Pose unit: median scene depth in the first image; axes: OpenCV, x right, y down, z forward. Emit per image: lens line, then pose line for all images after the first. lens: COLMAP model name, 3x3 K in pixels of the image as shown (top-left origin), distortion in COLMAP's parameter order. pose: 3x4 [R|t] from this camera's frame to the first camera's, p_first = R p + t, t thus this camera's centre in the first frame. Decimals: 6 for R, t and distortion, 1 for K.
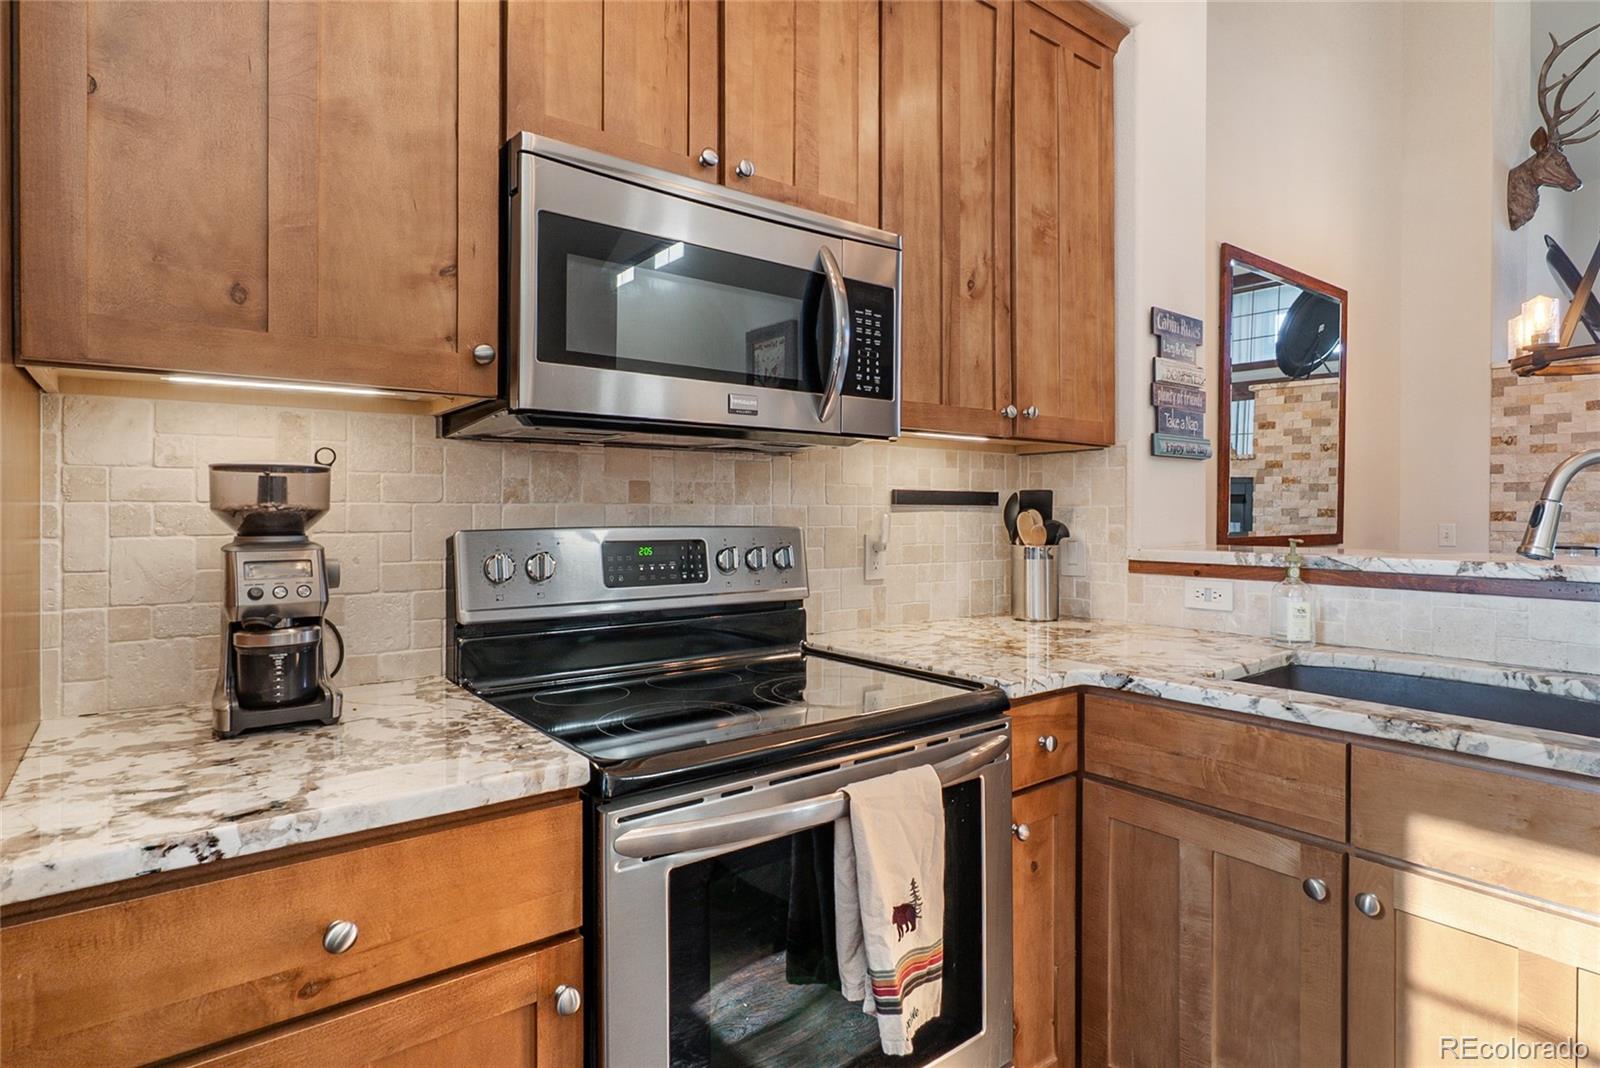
lens RADIAL K [[820.2, 0, 812.6], [0, 820.2, 507.0], [0, 0, 1]] dist [-0.008412, 0.002198]
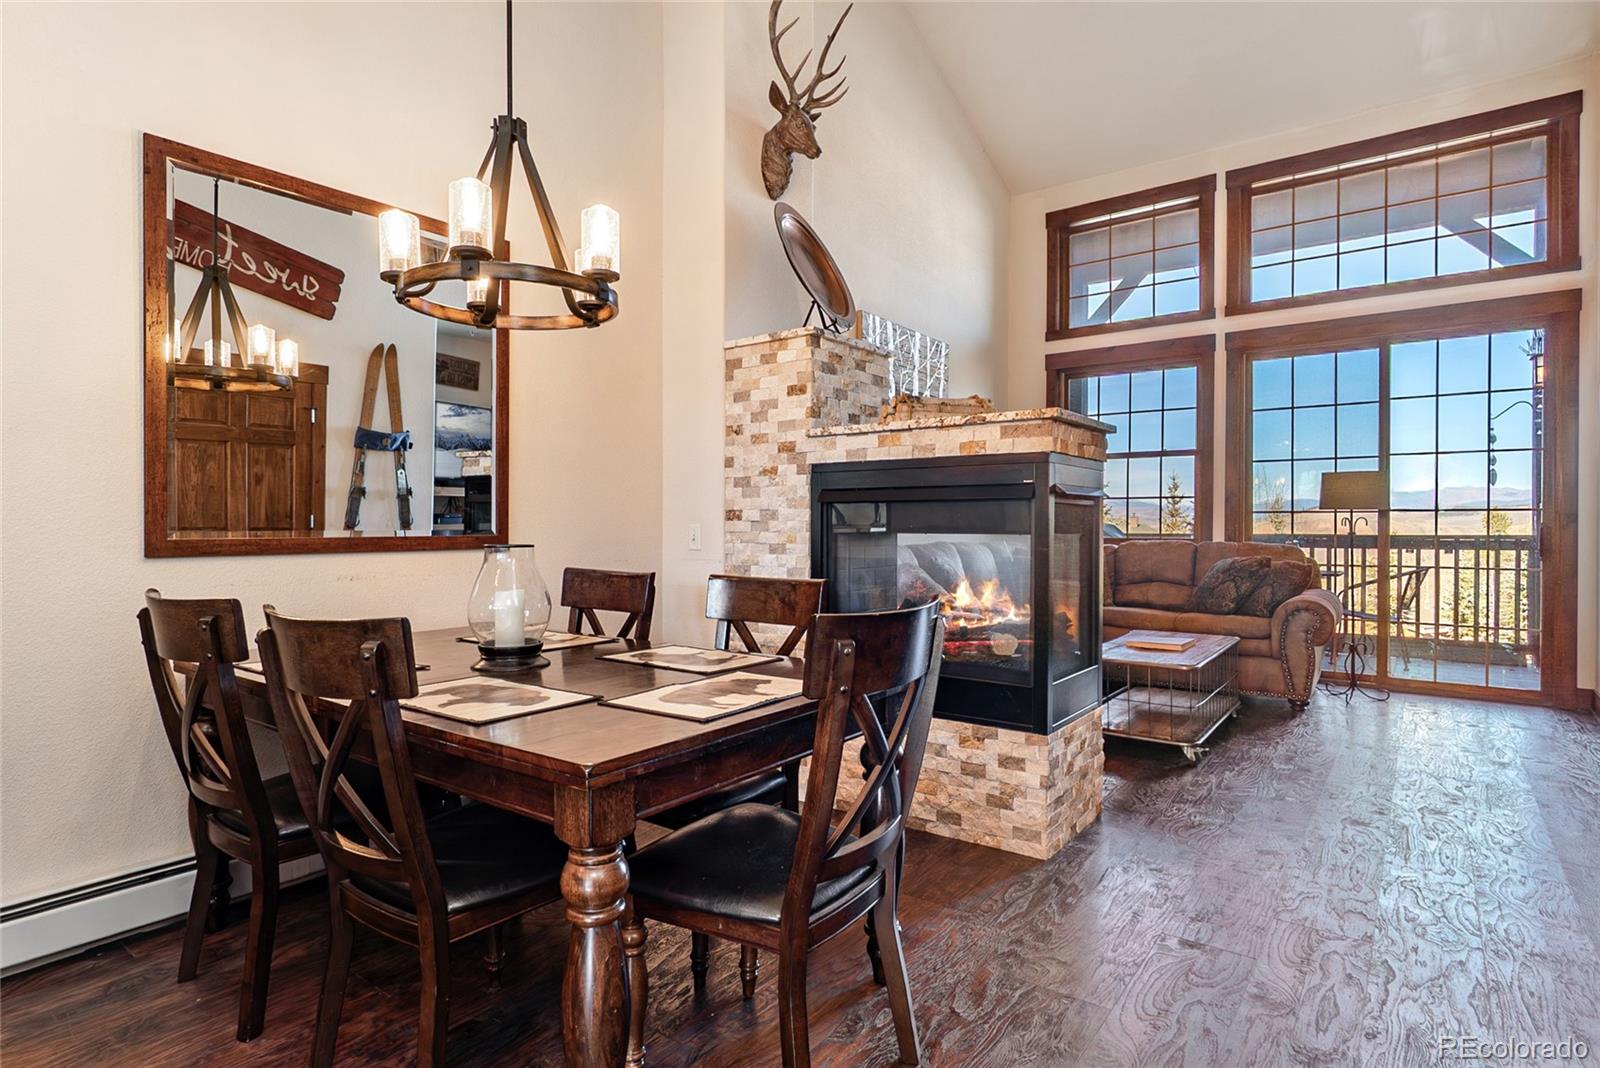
lens RADIAL K [[820.2, 0, 784.5], [0, 820.2, 534.9], [0, 0, 1]] dist [-0.008412, 0.002198]
pose [[0.969735, -0.008955, 0.243994, 1.442537], [0.005339, 0.999866, 0.015478, 0.041357], [-0.244100, -0.013707, 0.969653, 0.245522]]
